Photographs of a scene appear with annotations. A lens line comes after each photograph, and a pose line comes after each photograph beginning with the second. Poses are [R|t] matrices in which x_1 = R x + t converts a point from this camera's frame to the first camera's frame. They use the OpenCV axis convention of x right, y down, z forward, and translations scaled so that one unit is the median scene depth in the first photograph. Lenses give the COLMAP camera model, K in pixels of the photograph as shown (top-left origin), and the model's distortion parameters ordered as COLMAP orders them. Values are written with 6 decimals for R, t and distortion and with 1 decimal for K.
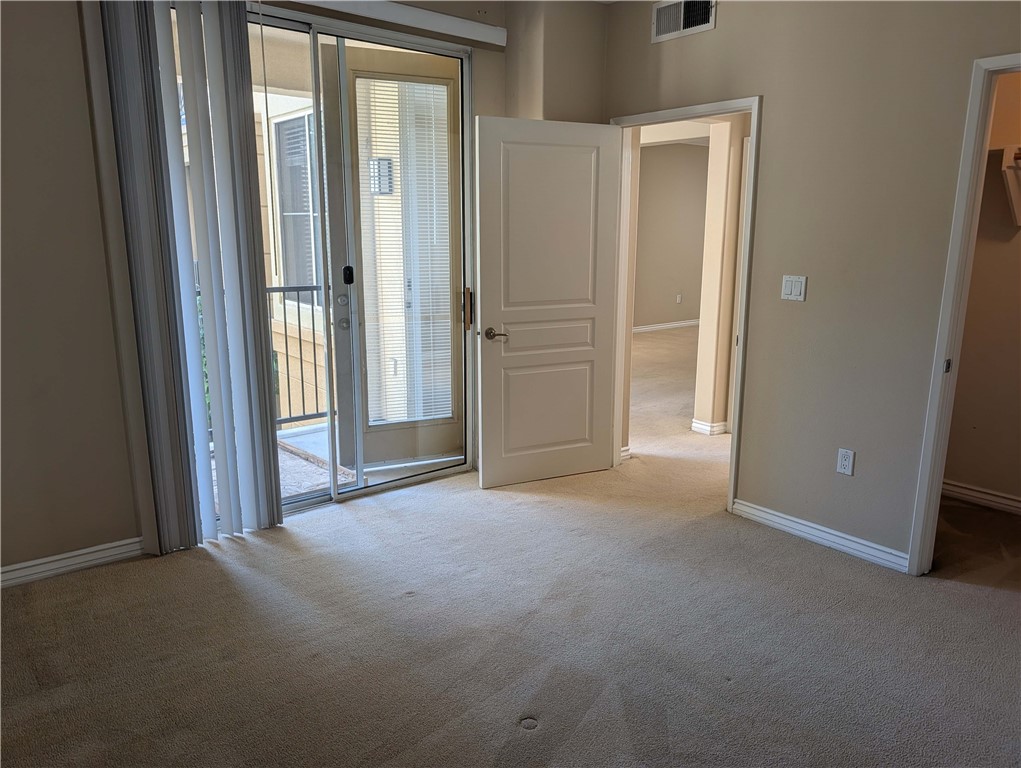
lens RADIAL K [[722.9, 0, 515.3], [0, 722.9, 376.1], [0, 0, 1]] dist [0.004559, -0.006408]
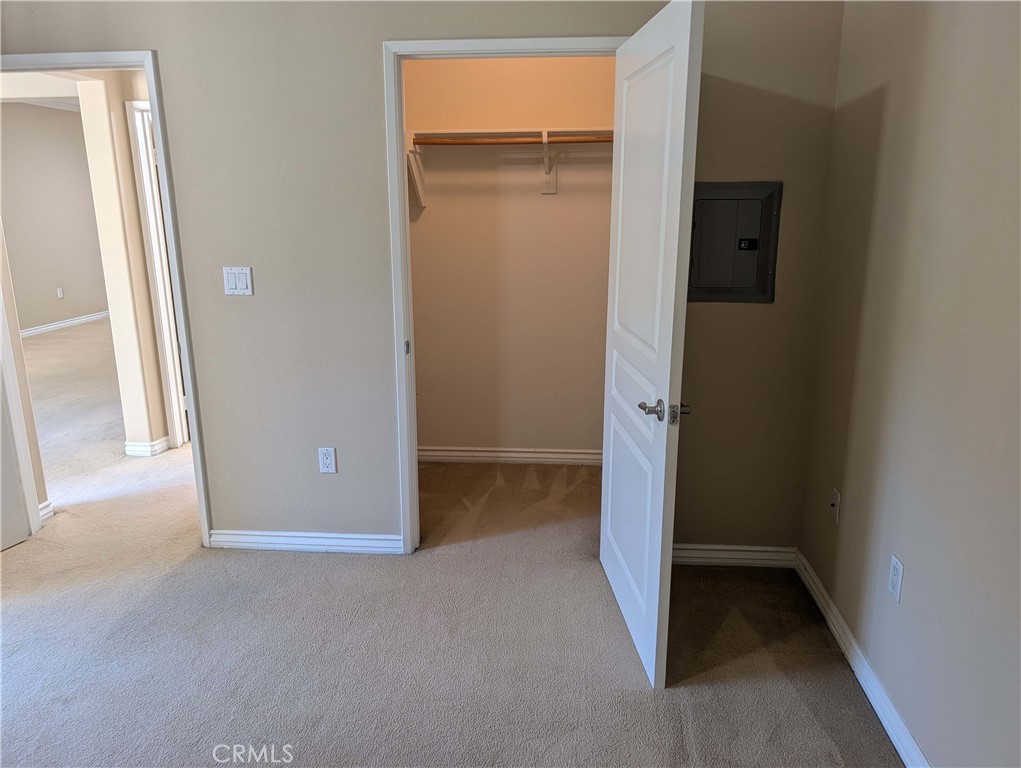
lens RADIAL K [[722.9, 0, 515.3], [0, 722.9, 376.1], [0, 0, 1]] dist [0.004559, -0.006408]
pose [[0.699298, -0.173304, 0.693504, -0.006711], [0.151233, 0.984074, 0.093420, -0.036094], [-0.698649, 0.039552, 0.714370, 0.132131]]
